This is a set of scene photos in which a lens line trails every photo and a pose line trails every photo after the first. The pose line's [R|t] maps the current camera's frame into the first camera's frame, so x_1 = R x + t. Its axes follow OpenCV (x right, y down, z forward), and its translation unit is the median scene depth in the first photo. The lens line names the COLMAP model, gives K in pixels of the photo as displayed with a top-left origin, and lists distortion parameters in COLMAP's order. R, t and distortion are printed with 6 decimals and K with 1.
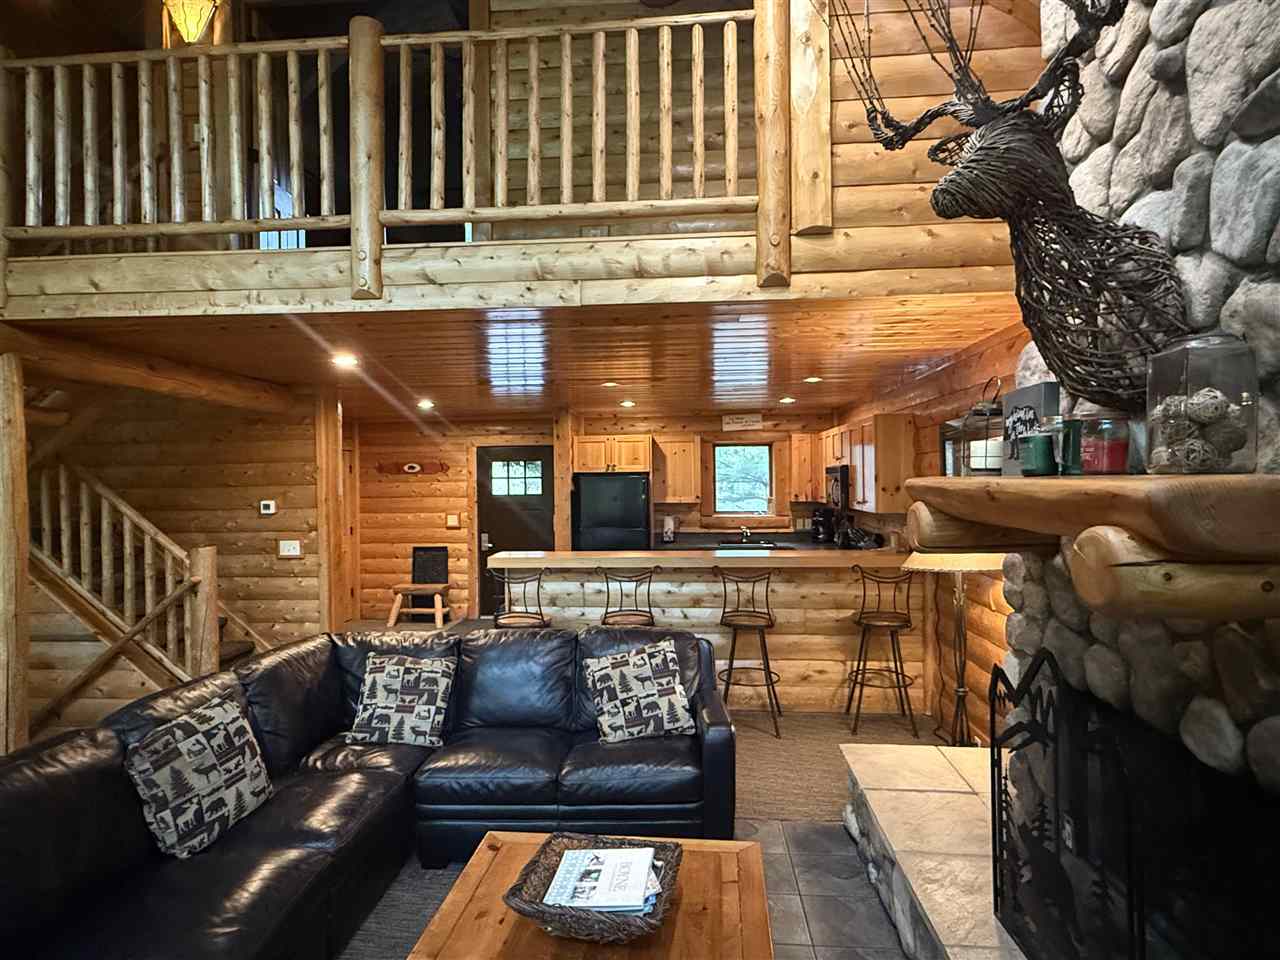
lens RADIAL K [[703.9, 0, 640.0], [0, 703.9, 480.0], [0, 0, 1]] dist [-0.001028, -0.000836]
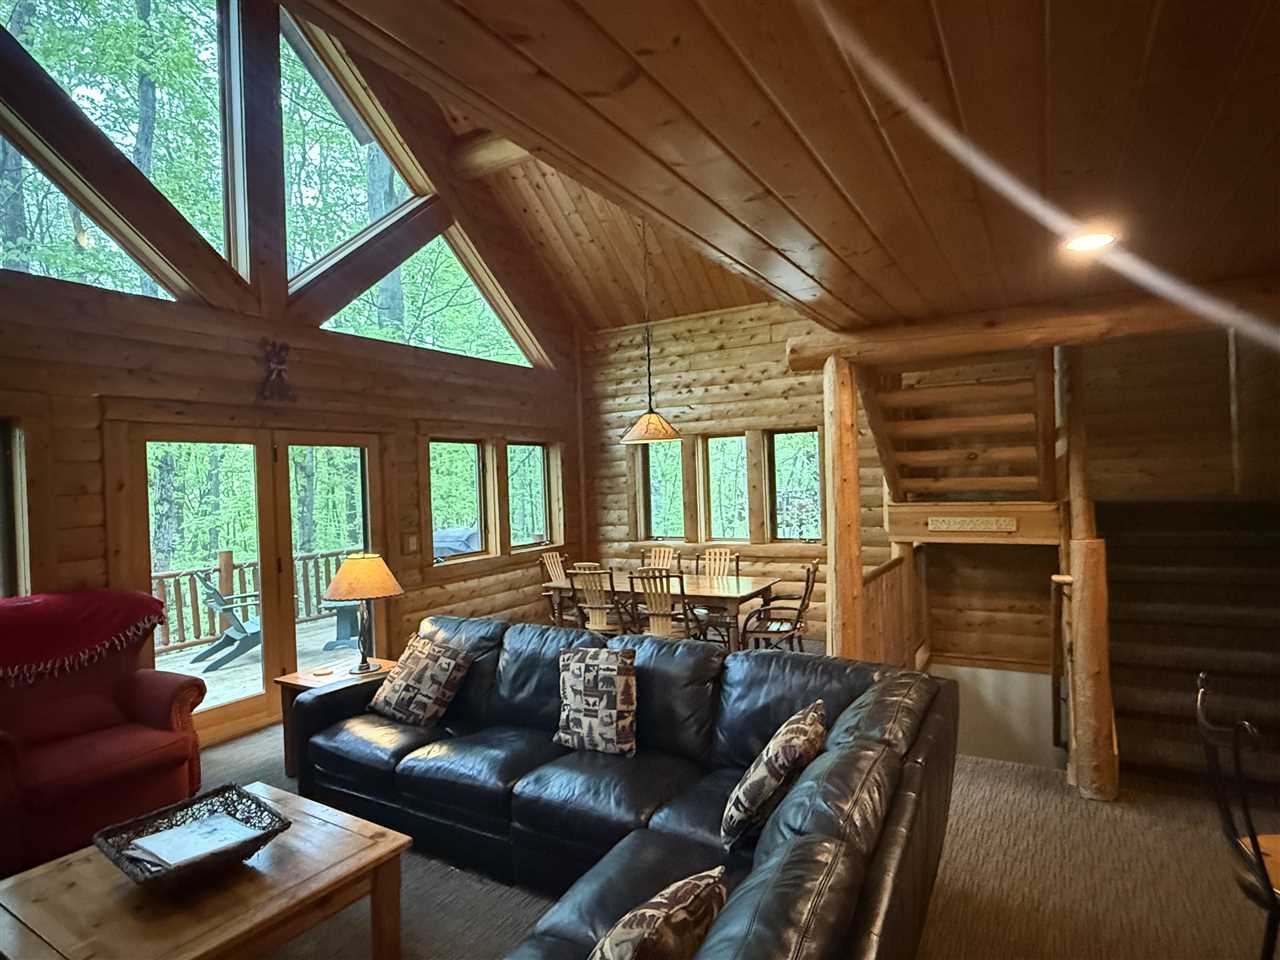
lens RADIAL K [[701.0, 0, 638.5], [0, 701.0, 482.4], [0, 0, 1]] dist [0.001041, 0.000709]
pose [[-0.441043, 0.033489, -0.896861, 0.359816], [0.037867, 0.999108, 0.018685, 0.003399], [0.896687, -0.025720, -0.441918, 1.248951]]
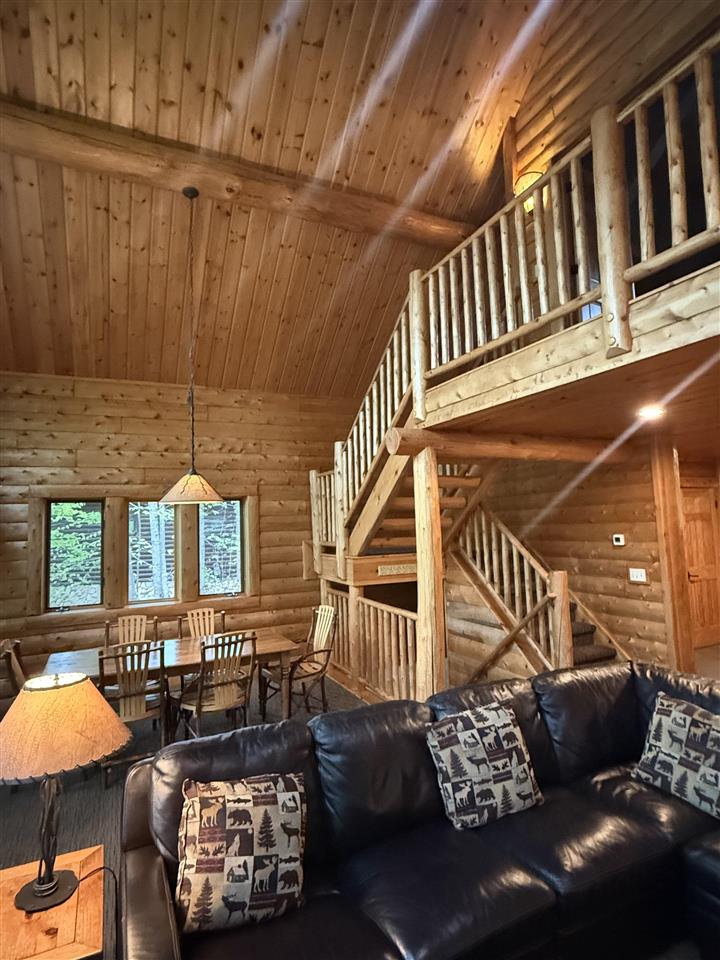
lens RADIAL K [[525.8, 0, 362.9], [0, 525.8, 477.4], [0, 0, 1]] dist [0.001041, 0.000709]
pose [[0.488880, -0.077549, -0.868897, 0.101321], [0.024333, 0.996866, -0.075279, -0.019836], [0.872011, 0.015660, 0.489235, 0.262612]]
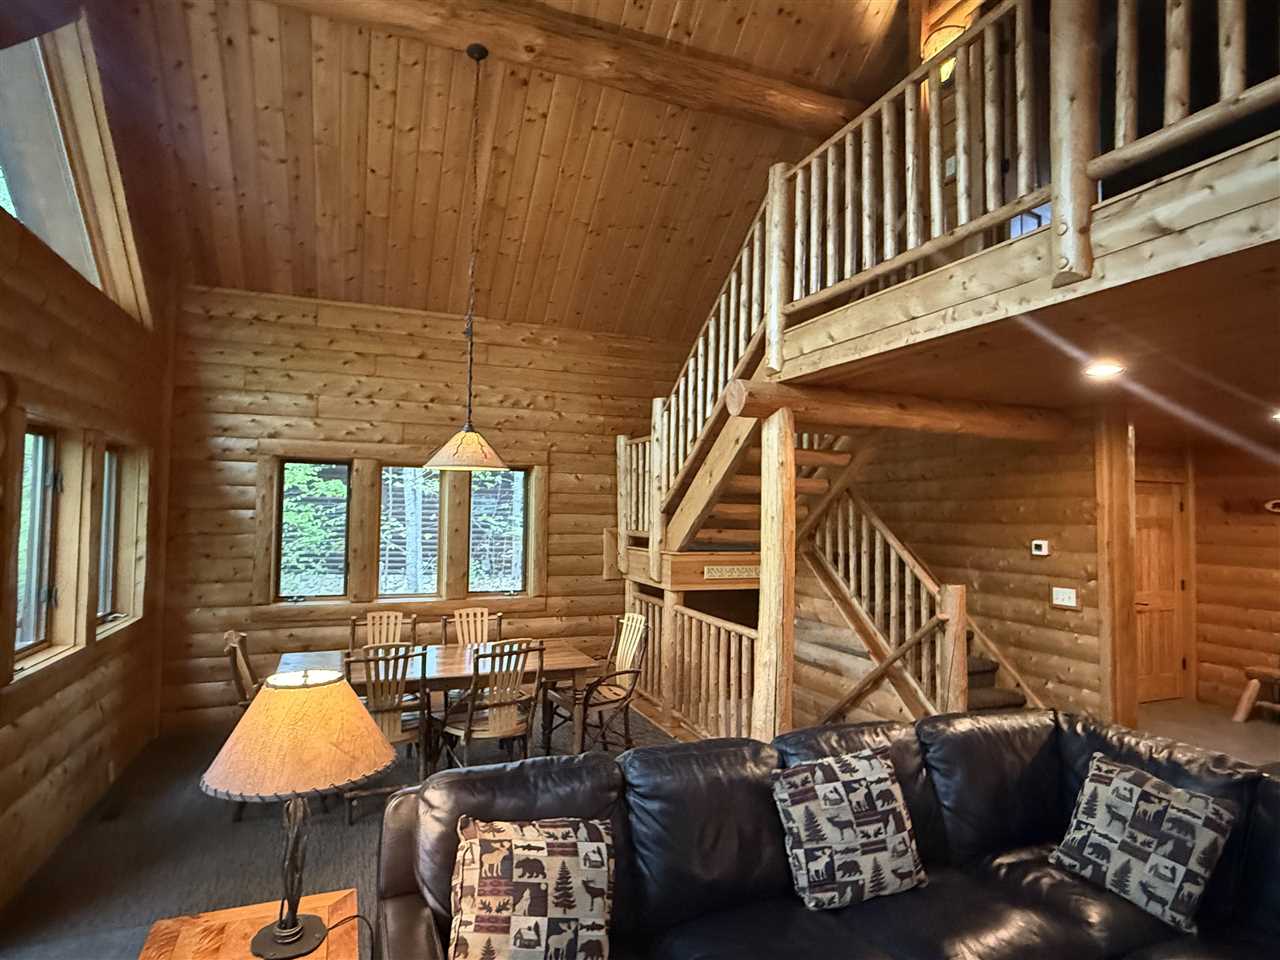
lens RADIAL K [[701.4, 0, 631.7], [0, 701.4, 481.7], [0, 0, 1]] dist [0.002639, -0.000571]
pose [[0.433122, -0.020210, -0.901109, 0.085462], [-0.023627, 0.999150, -0.033765, -0.004519], [0.901026, 0.035915, 0.432276, 0.241745]]
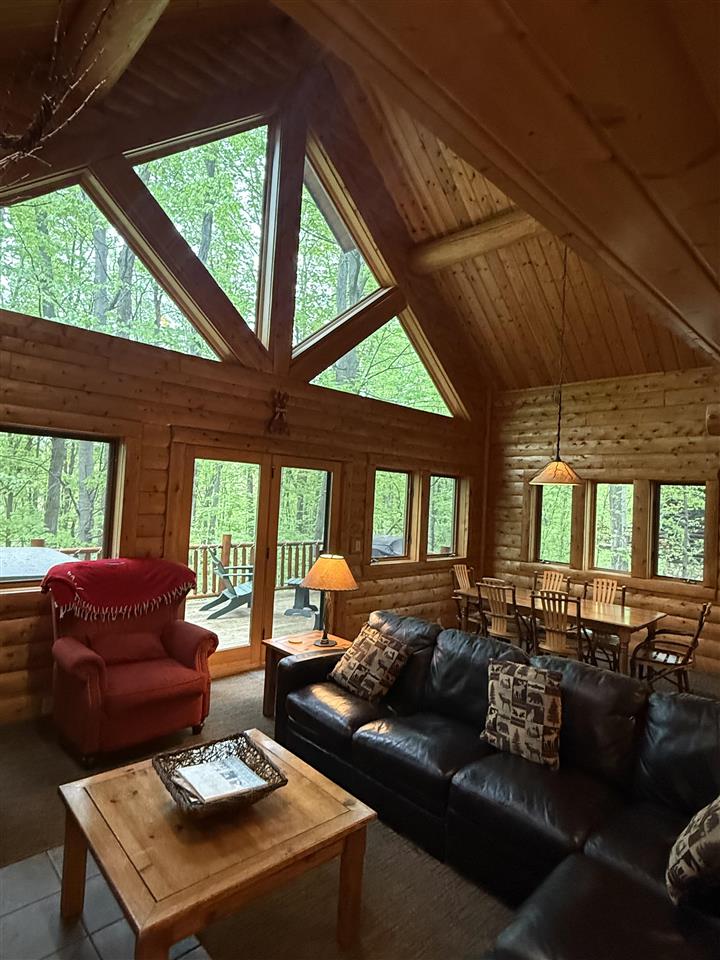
lens RADIAL K [[525.8, 0, 362.9], [0, 525.8, 477.4], [0, 0, 1]] dist [0.001041, 0.000709]
pose [[-0.661351, -0.049227, -0.748460, 0.342238], [-0.047887, 0.998579, -0.023364, -0.020482], [0.748546, 0.020390, -0.662769, 1.120993]]
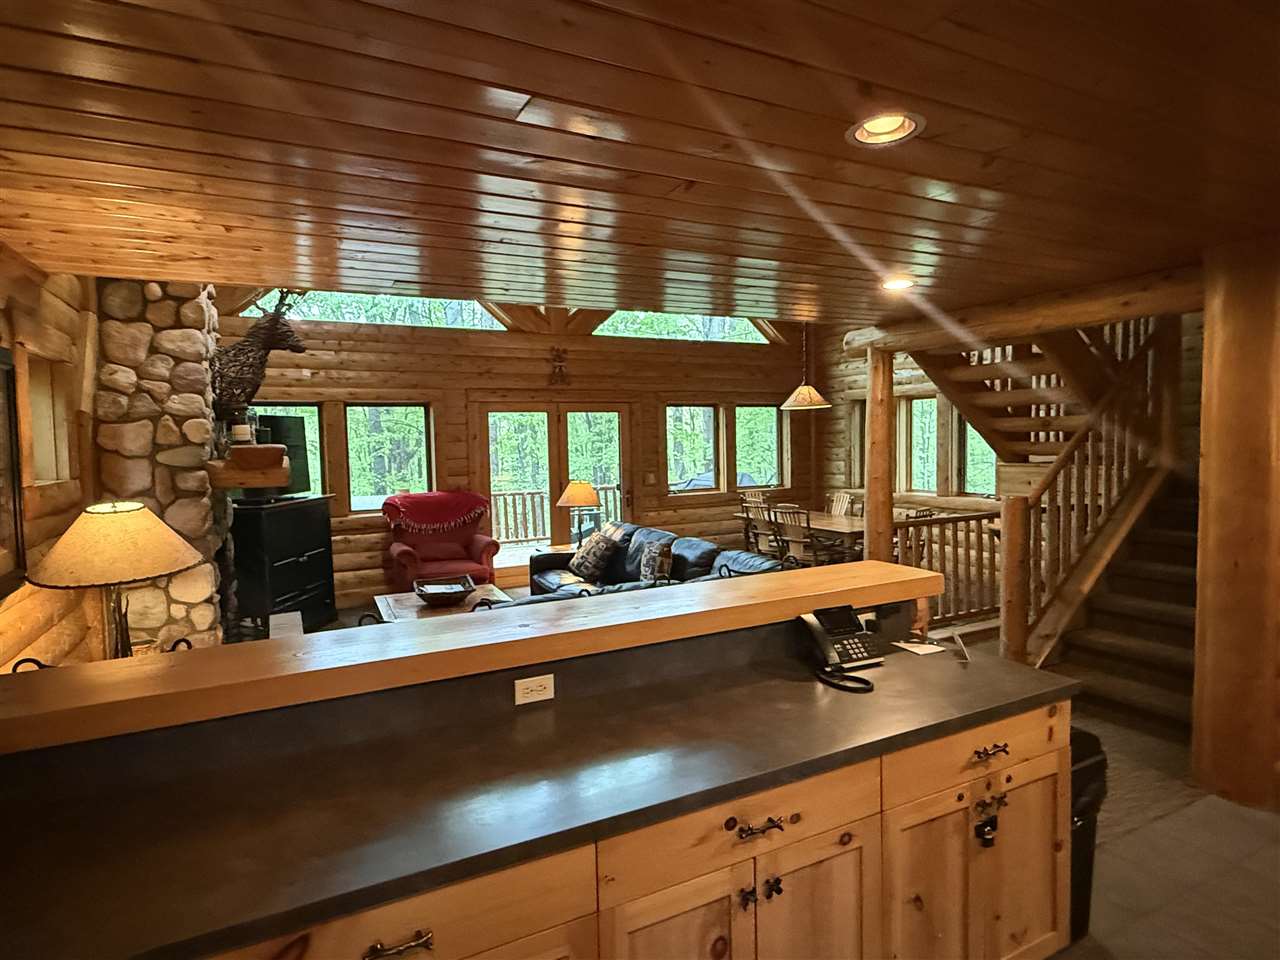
lens RADIAL K [[703.9, 0, 640.0], [0, 703.9, 480.0], [0, 0, 1]] dist [-0.001028, -0.000836]
pose [[-0.854003, 0.061600, -0.516608, 0.388071], [0.029415, 0.997094, 0.070267, -0.007821], [0.519436, 0.044812, -0.853334, 2.128447]]
